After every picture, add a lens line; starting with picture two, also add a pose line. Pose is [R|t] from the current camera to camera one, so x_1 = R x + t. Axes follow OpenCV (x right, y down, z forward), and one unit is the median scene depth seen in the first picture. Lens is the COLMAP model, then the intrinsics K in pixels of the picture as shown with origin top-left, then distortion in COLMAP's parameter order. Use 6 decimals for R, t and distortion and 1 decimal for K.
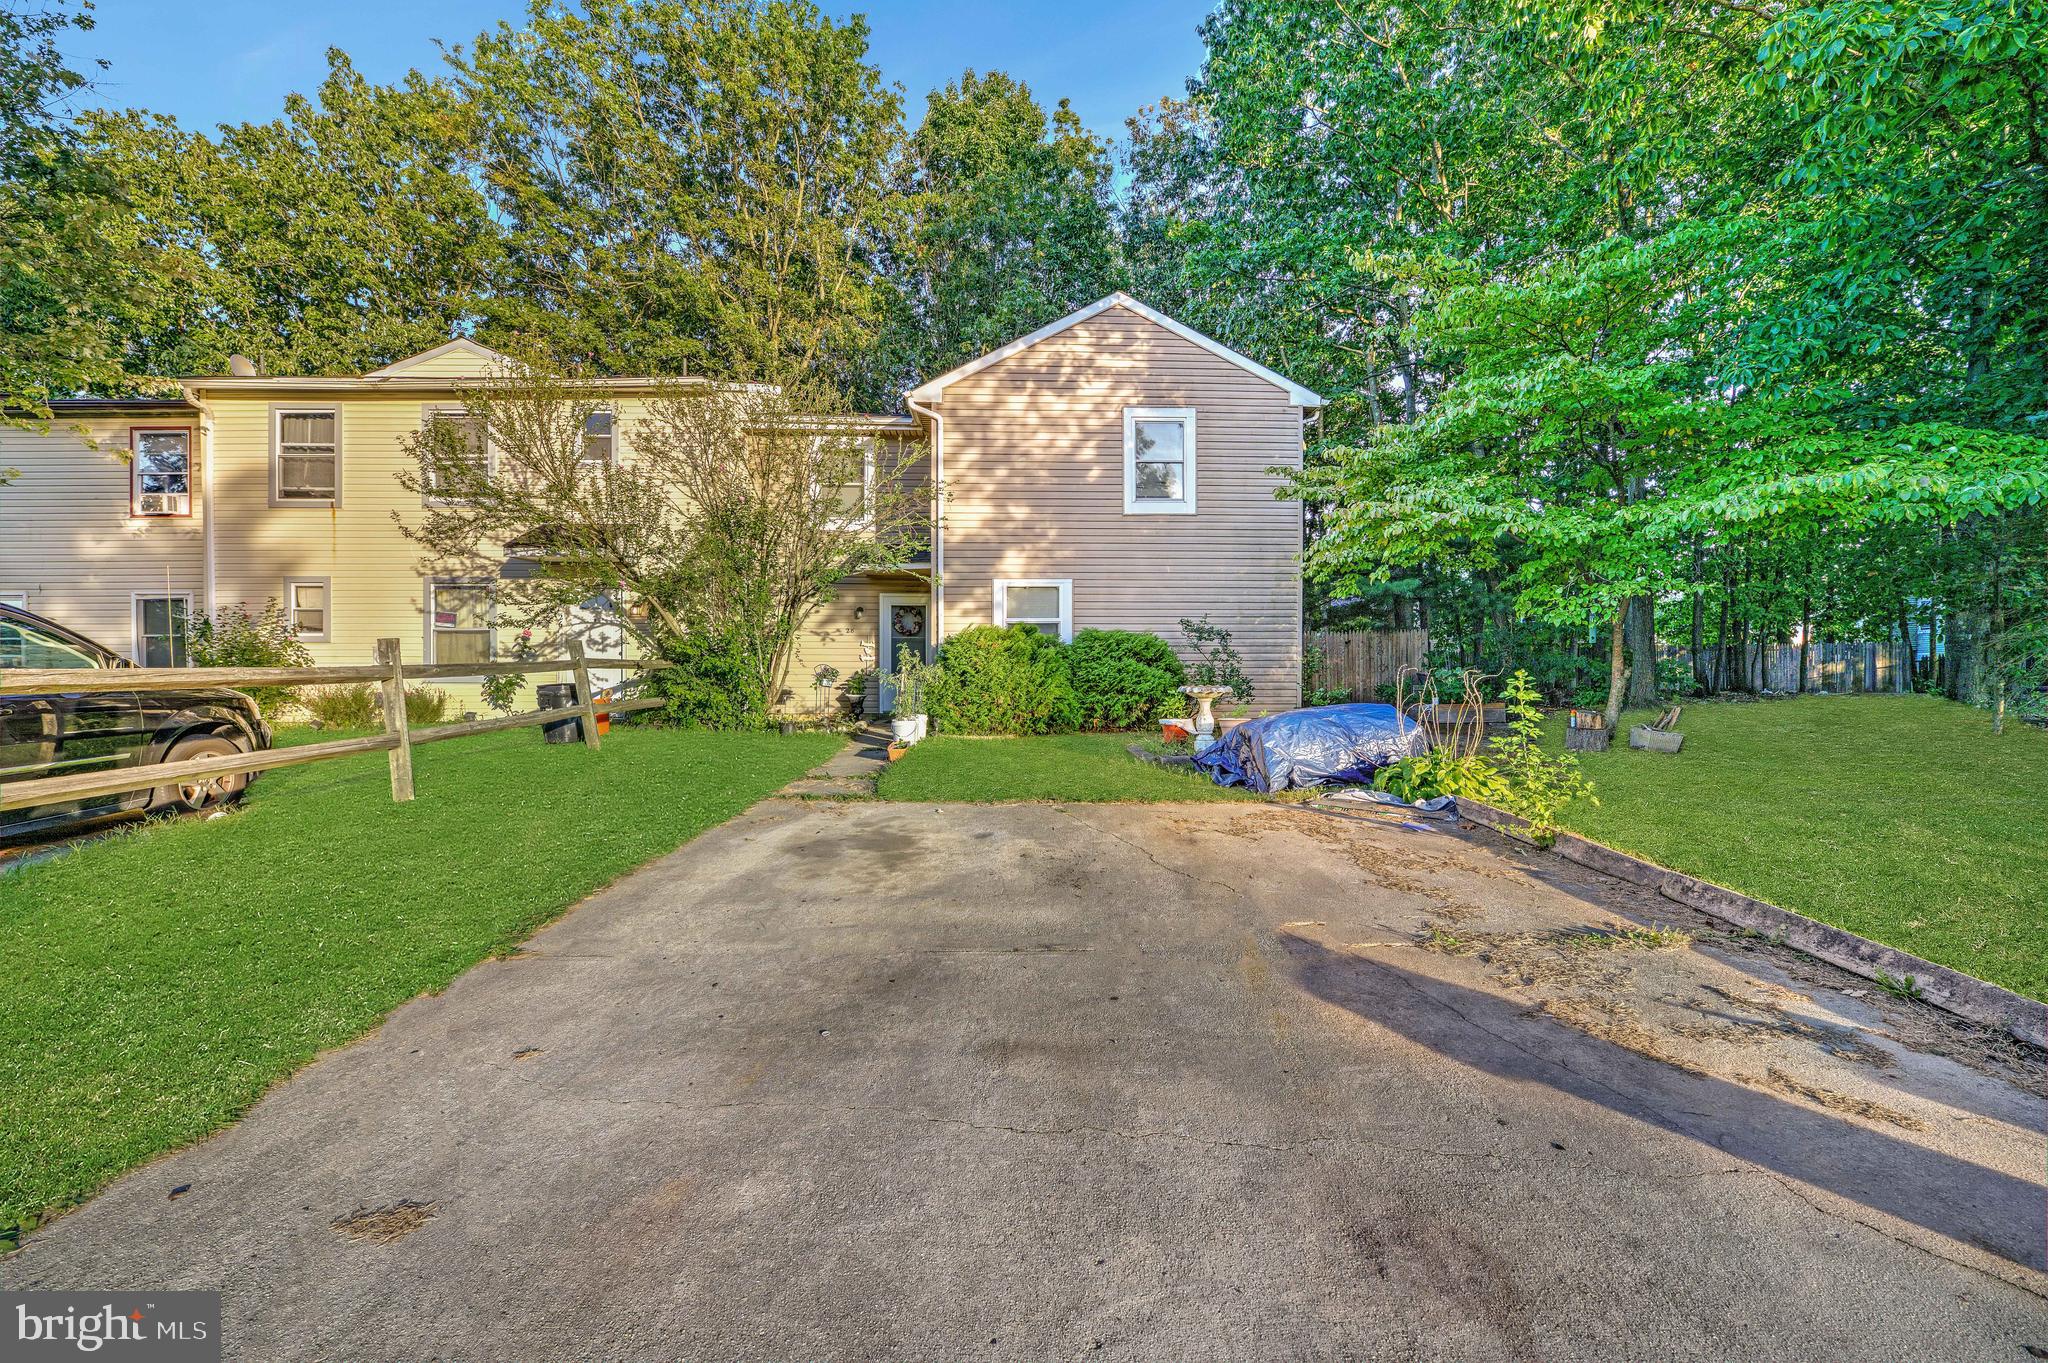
lens RADIAL K [[827.8, 0, 1034.1], [0, 827.8, 677.9], [0, 0, 1]] dist [-0.010802, 0.001297]
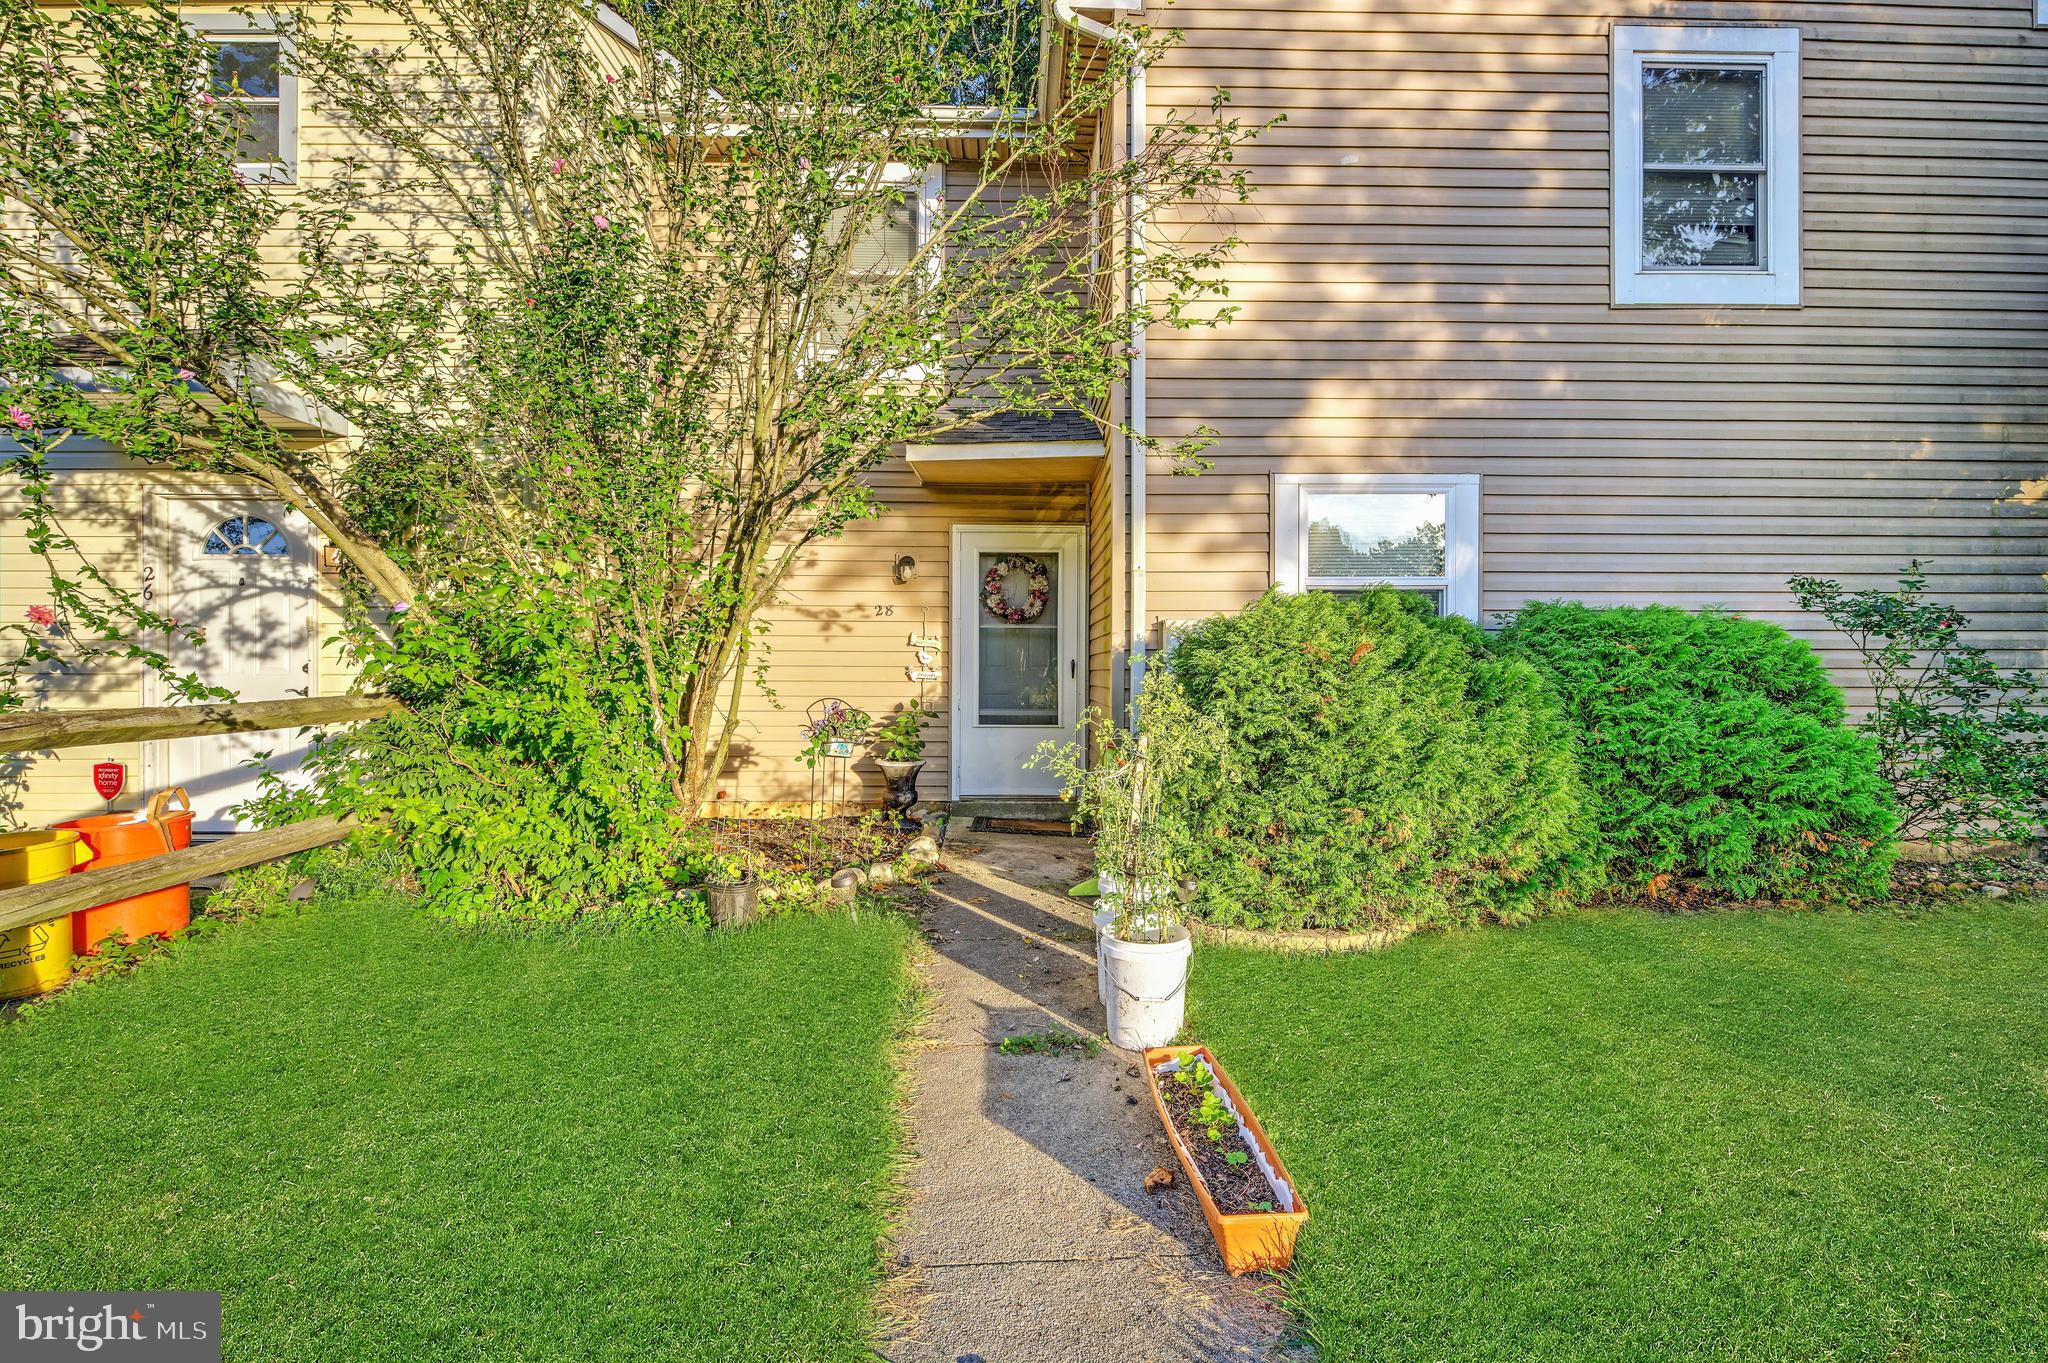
lens RADIAL K [[988.7, 0, 1012.4], [0, 988.7, 688.6], [0, 0, 1]] dist [-0.003734, 0.000165]
pose [[0.999298, 0.004832, -0.037155, -0.152161], [-0.004187, 0.999840, 0.017405, -0.027792], [0.037233, -0.017238, 0.999158, 0.541858]]
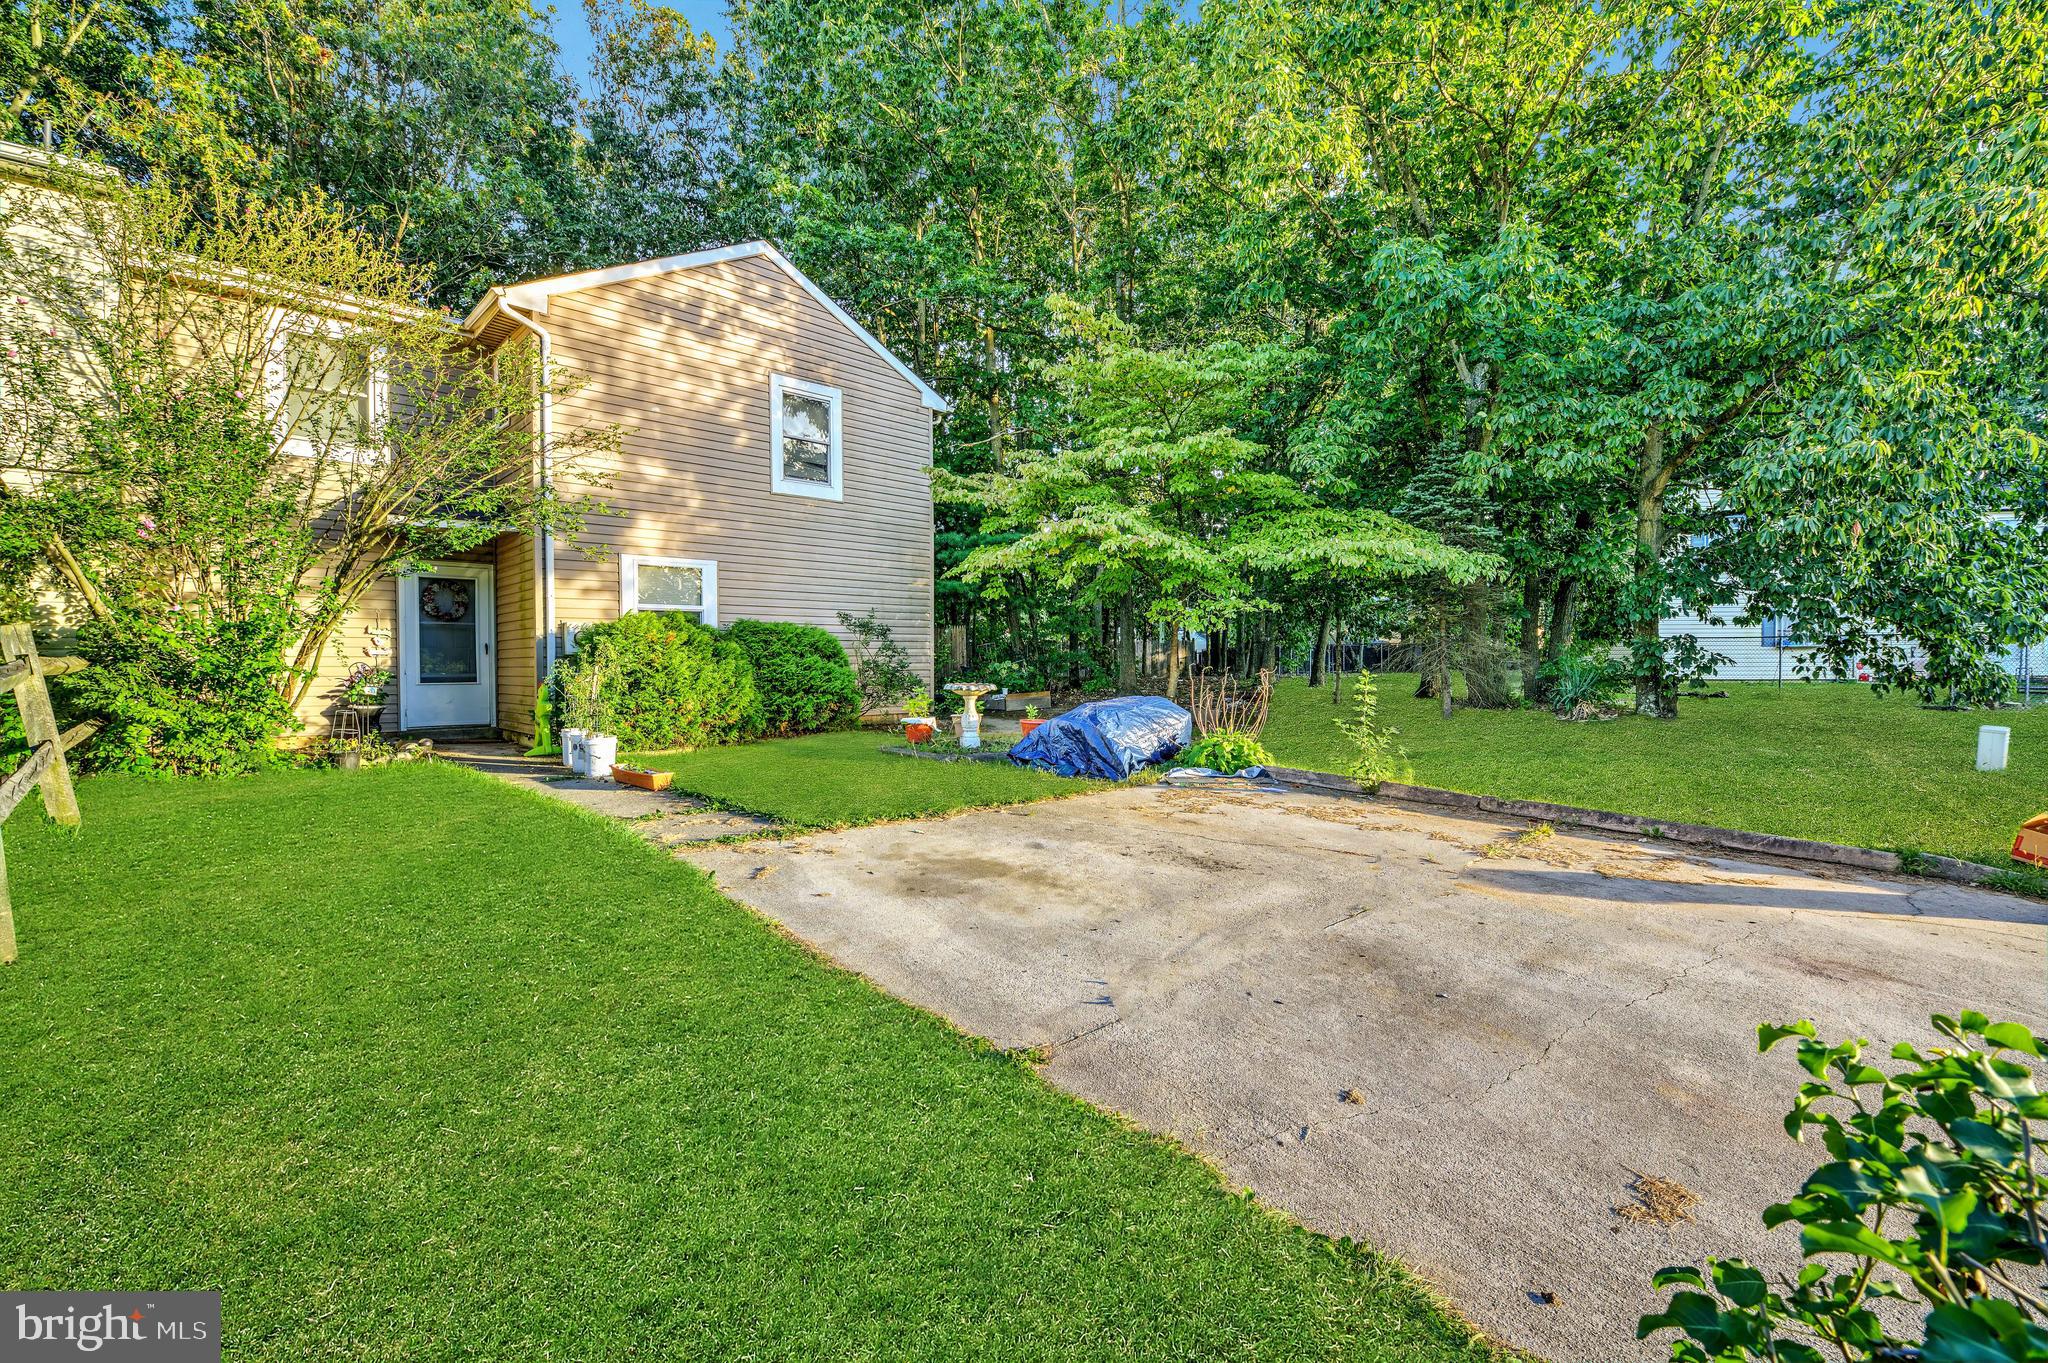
lens RADIAL K [[878.2, 0, 1060.9], [0, 878.2, 669.5], [0, 0, 1]] dist [-0.014069, 0.001283]
pose [[0.722871, -0.009255, 0.690921, -0.324183], [0.008573, 0.999953, 0.004426, -0.008183], [-0.690929, 0.002724, 0.722917, 0.106041]]
